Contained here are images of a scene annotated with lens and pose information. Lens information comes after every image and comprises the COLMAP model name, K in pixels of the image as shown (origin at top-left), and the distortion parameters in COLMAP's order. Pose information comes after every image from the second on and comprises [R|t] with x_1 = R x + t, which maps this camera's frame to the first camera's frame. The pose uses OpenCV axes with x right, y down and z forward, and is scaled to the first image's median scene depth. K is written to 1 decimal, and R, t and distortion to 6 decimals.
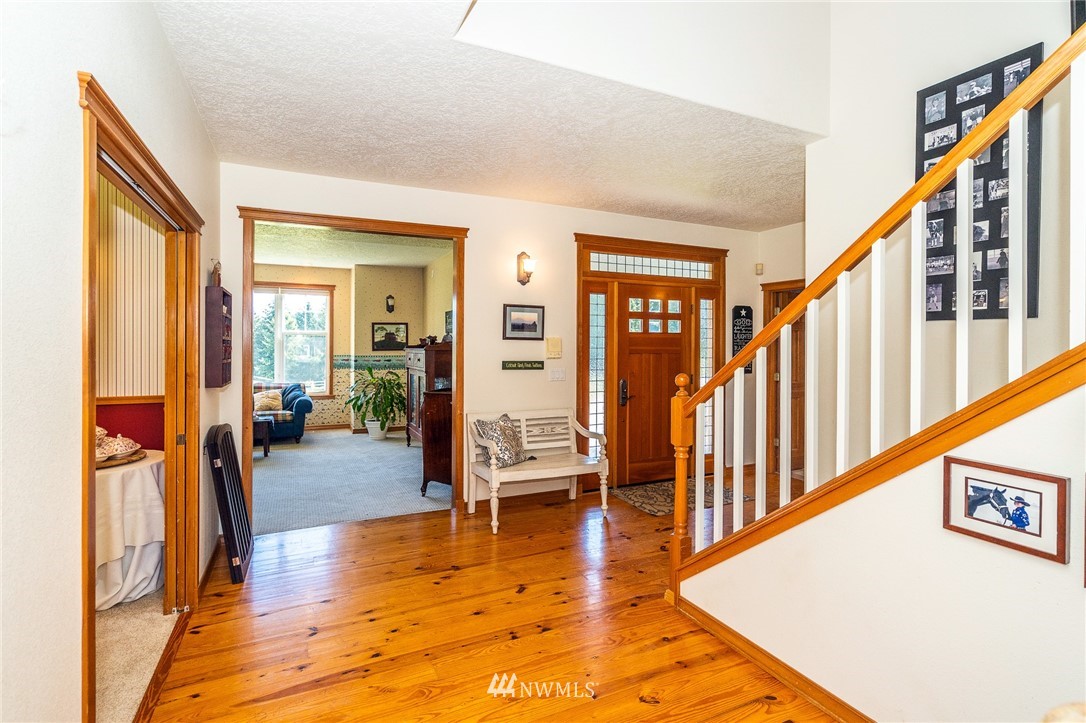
lens RADIAL K [[498.9, 0, 543.3], [0, 498.9, 352.2], [0, 0, 1]] dist [-0.003044, -0.000296]
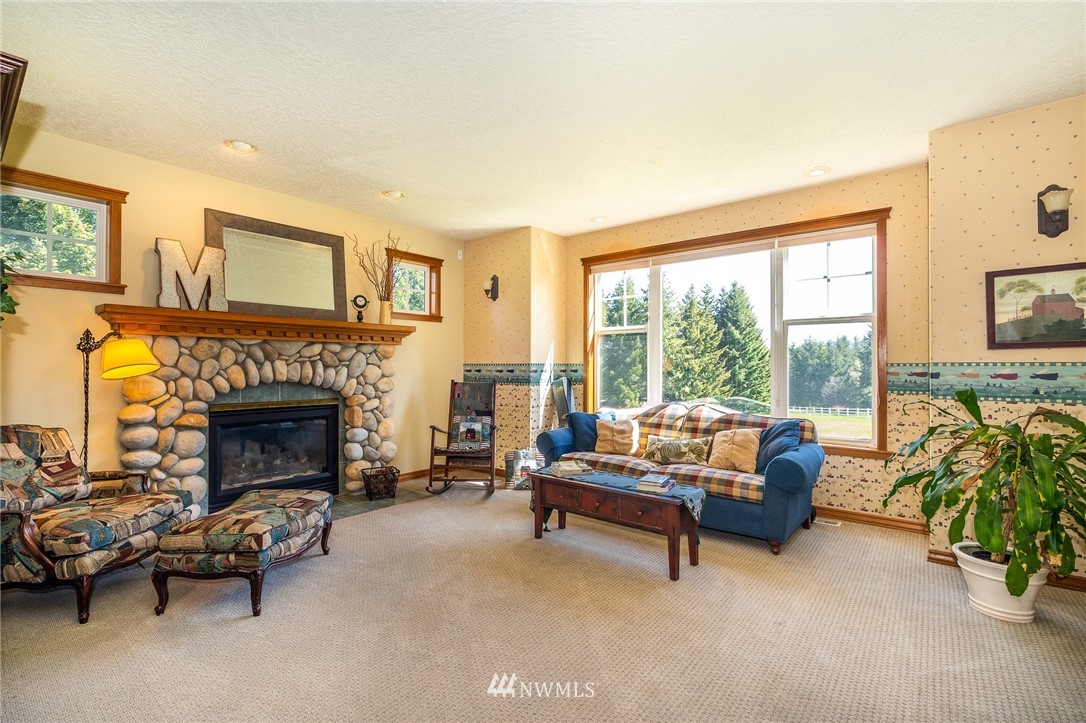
lens RADIAL K [[498.9, 0, 545.5], [0, 498.9, 363.1], [0, 0, 1]] dist [-0.003044, -0.000296]
pose [[0.432869, -0.012366, -0.901372, -0.153228], [-0.008618, 0.999803, -0.017854, 0.017293], [0.901416, 0.015496, 0.432677, 0.546424]]
